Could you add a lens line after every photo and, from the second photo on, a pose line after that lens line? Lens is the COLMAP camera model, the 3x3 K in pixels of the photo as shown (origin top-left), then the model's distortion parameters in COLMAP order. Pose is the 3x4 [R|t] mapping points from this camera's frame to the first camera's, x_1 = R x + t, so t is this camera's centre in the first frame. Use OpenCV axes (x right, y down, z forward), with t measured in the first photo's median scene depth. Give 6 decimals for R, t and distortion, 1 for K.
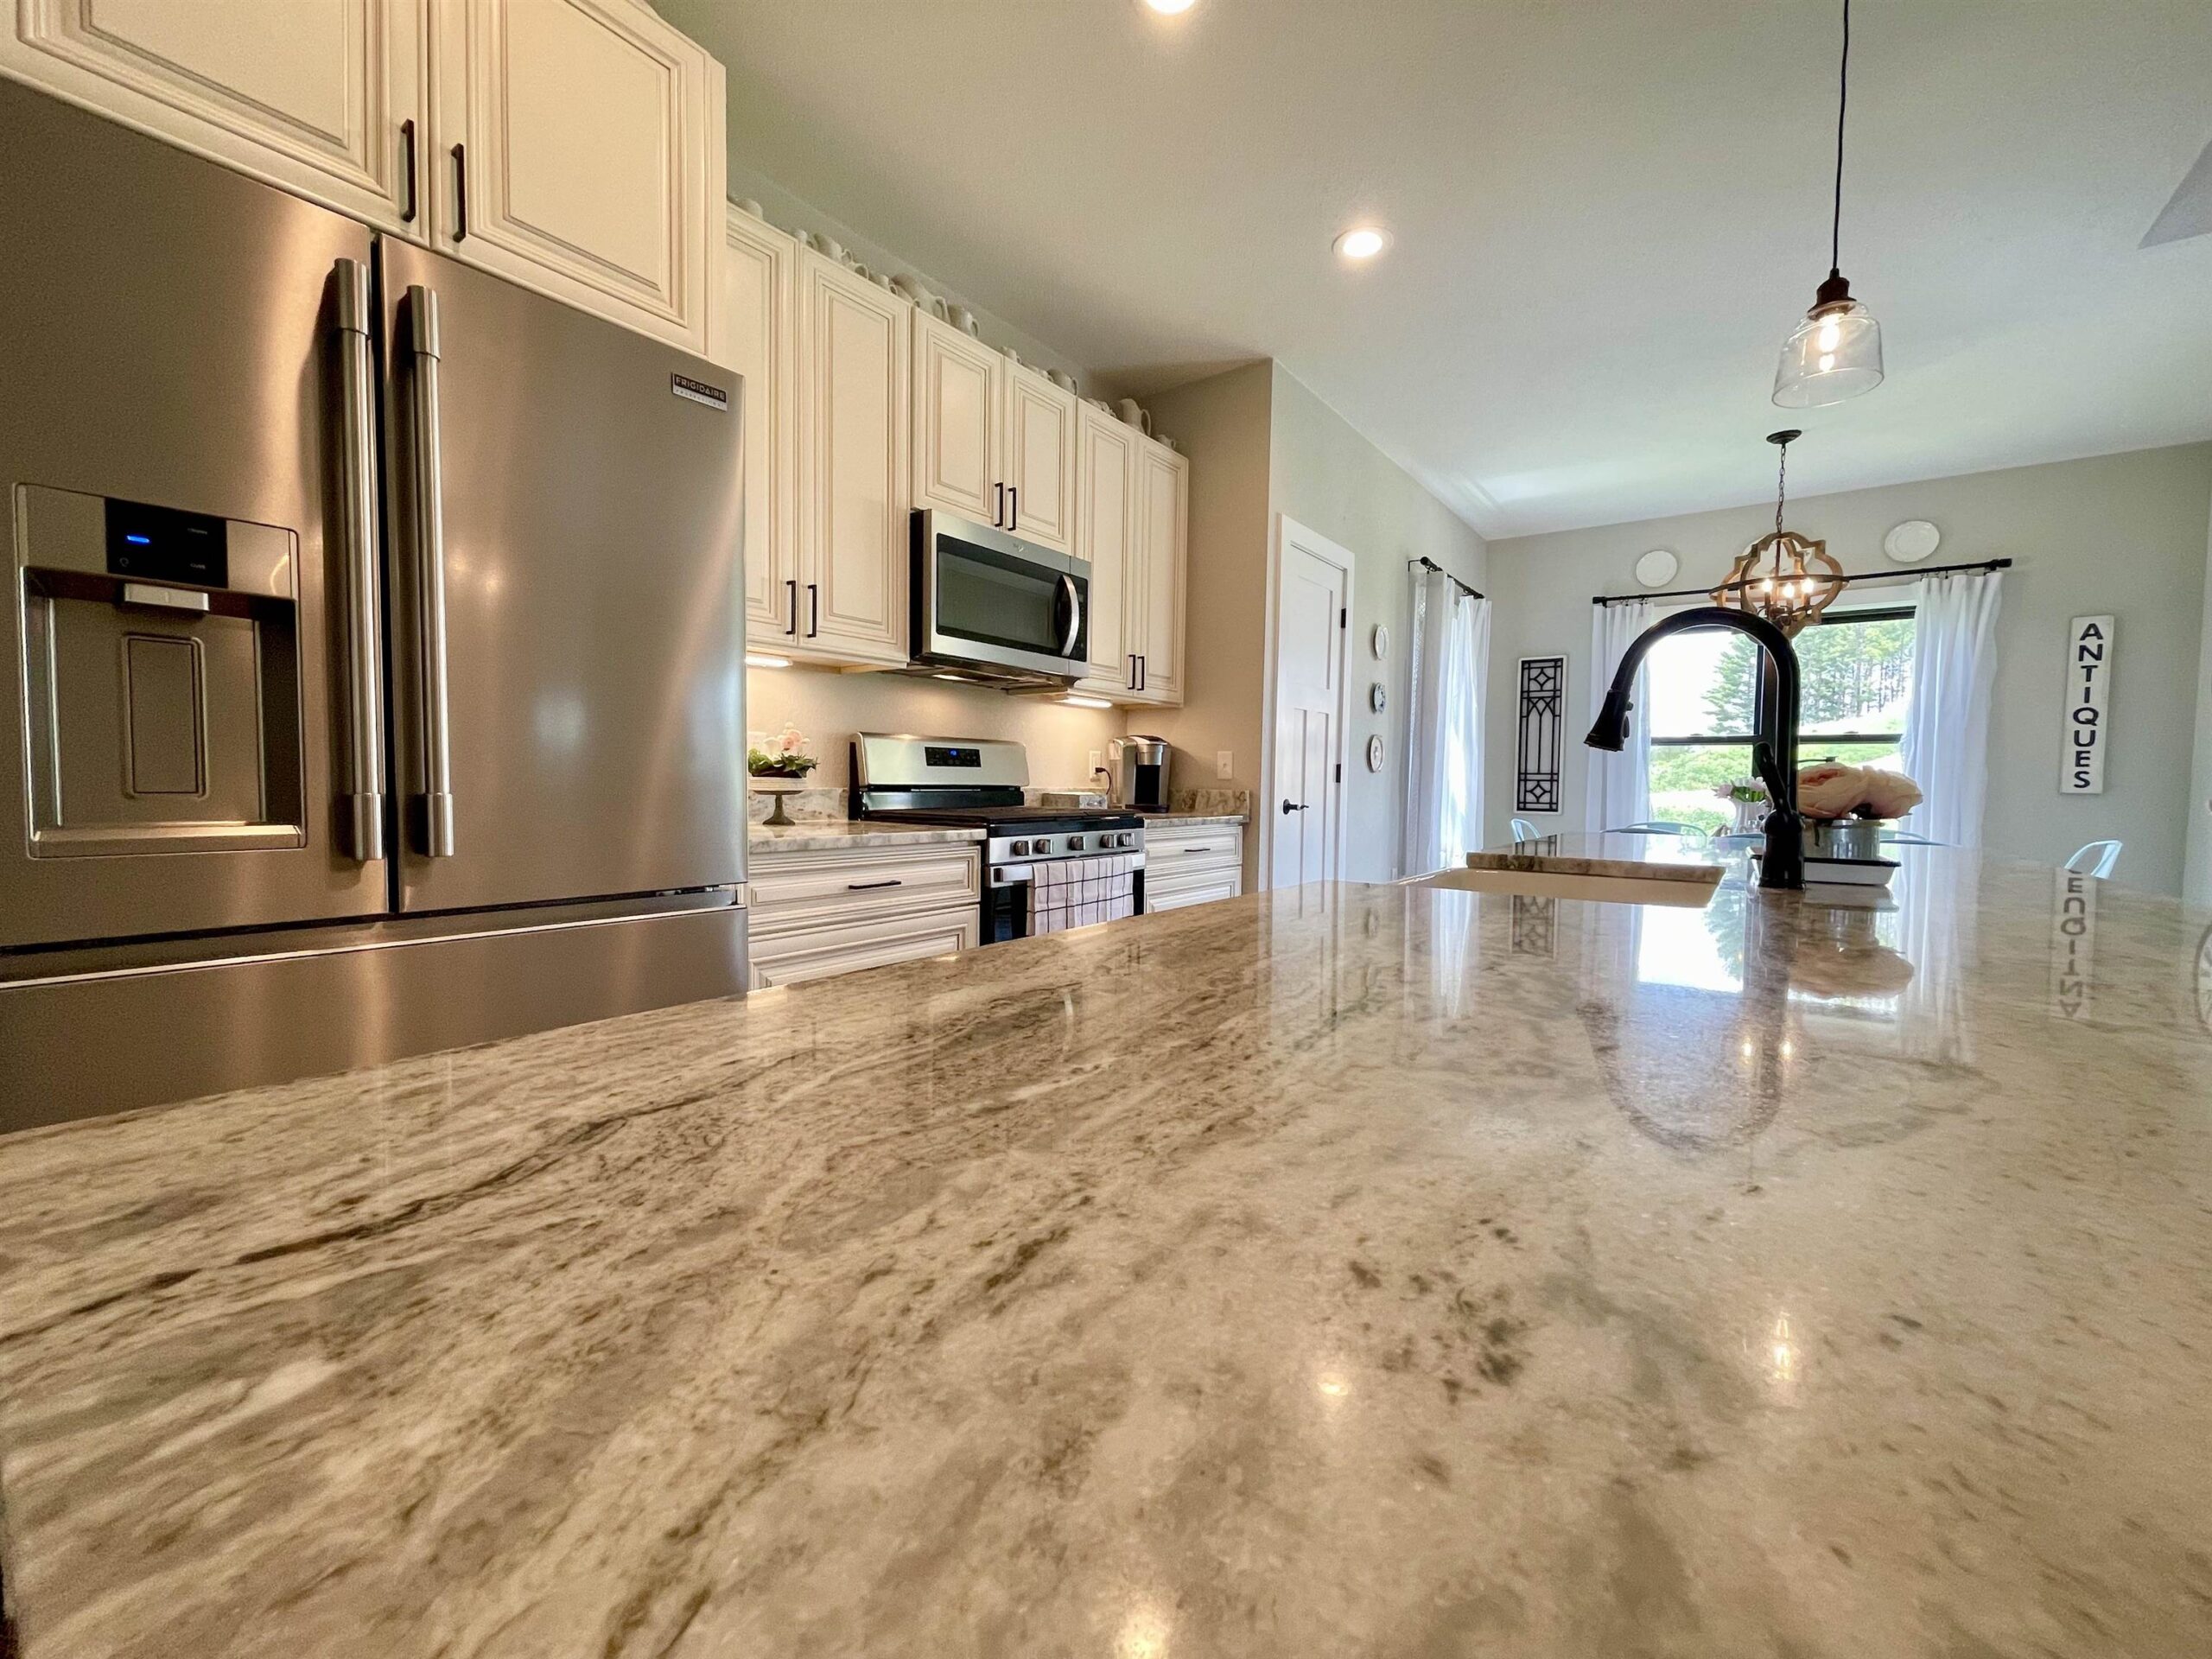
lens RADIAL K [[894.9, 0, 1106.8], [0, 894.9, 821.1], [0, 0, 1]] dist [-0.004182, 0.000138]
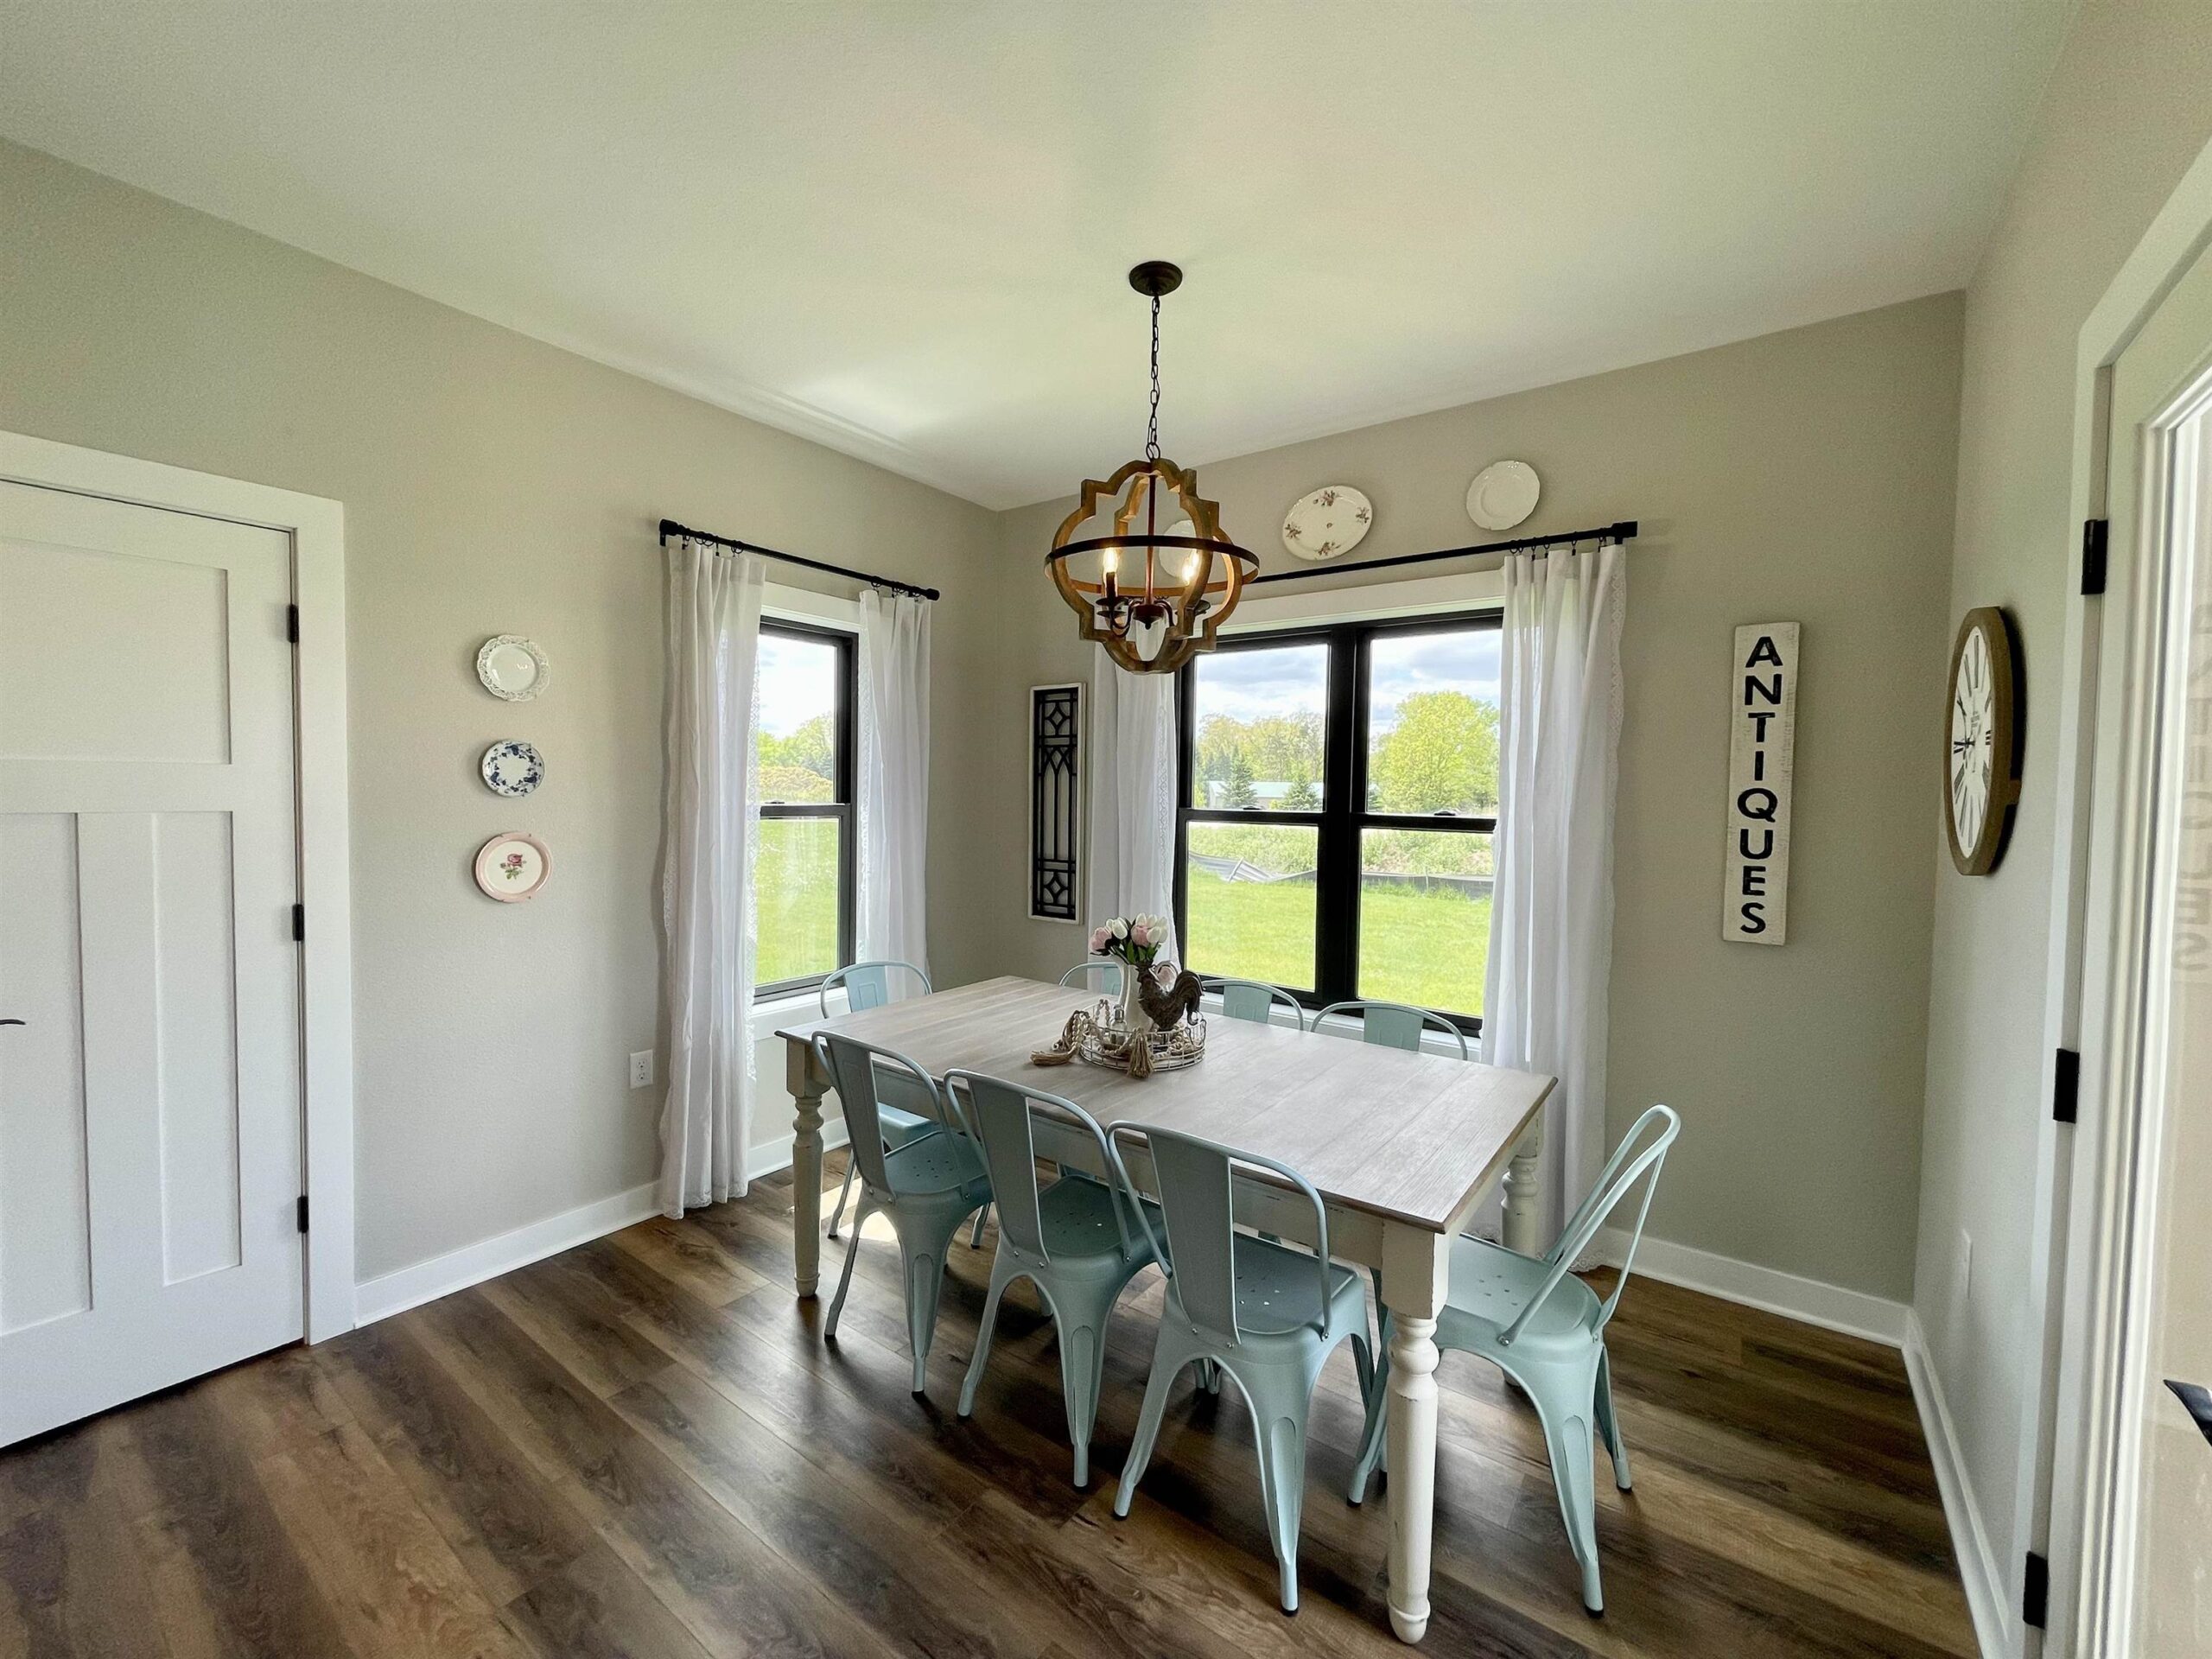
lens RADIAL K [[894.9, 0, 1106.4], [0, 894.9, 838.6], [0, 0, 1]] dist [-0.004182, 0.000138]
pose [[0.999955, 0.000321, 0.009471, 0.692514], [-0.000401, 0.999965, 0.008390, -0.101411], [-0.009468, -0.008394, 0.999920, 0.451451]]
